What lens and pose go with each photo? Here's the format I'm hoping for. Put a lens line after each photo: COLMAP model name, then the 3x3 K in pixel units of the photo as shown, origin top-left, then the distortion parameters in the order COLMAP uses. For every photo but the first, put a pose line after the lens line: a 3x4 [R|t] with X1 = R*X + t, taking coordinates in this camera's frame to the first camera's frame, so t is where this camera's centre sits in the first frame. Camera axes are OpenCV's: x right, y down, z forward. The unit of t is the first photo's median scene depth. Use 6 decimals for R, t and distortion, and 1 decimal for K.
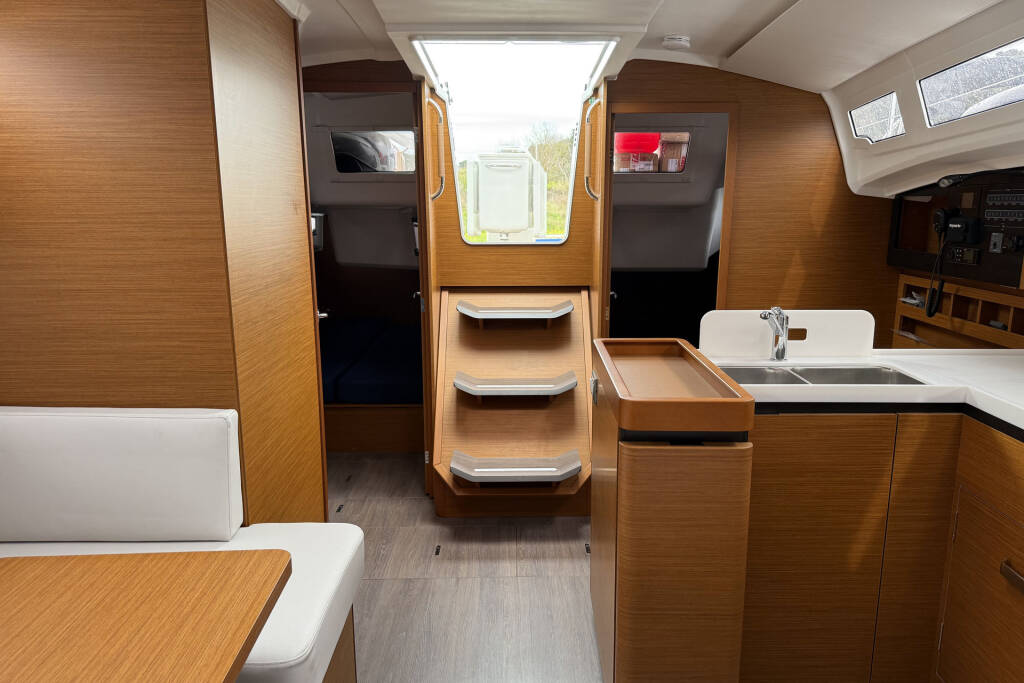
lens RADIAL K [[734.8, 0, 534.9], [0, 734.8, 389.7], [0, 0, 1]] dist [0.059473, -0.077044]
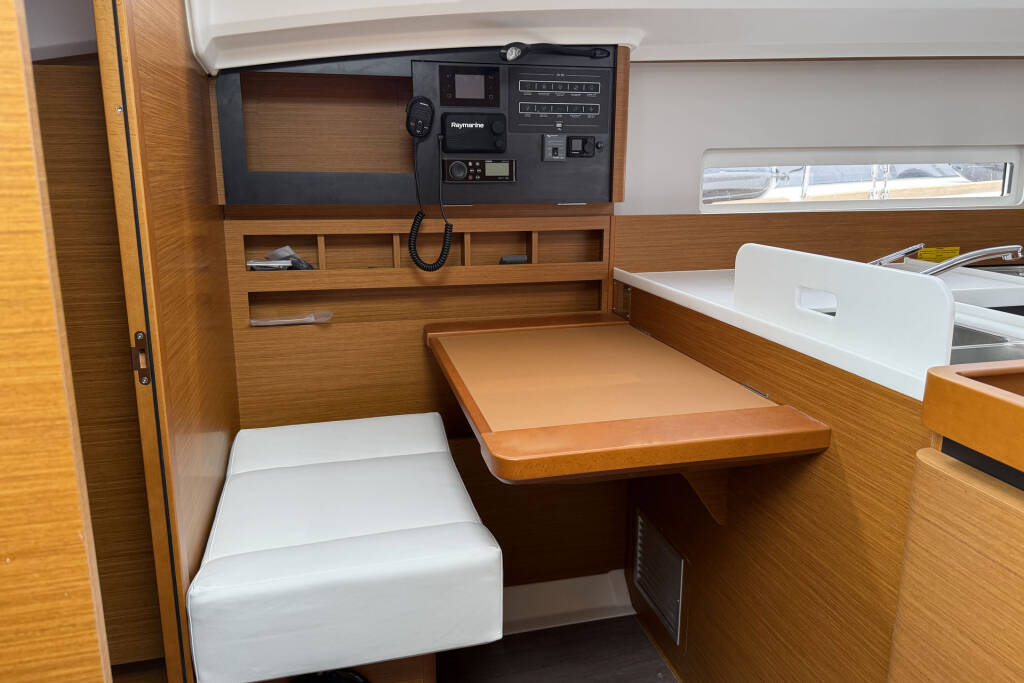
lens RADIAL K [[734.8, 0, 535.0], [0, 734.8, 322.9], [0, 0, 1]] dist [0.059473, -0.077044]
pose [[-0.198788, -0.216069, 0.955928, -0.105281], [0.233949, 0.936734, 0.260381, -0.215299], [-0.951710, 0.275399, -0.135663, 1.092245]]
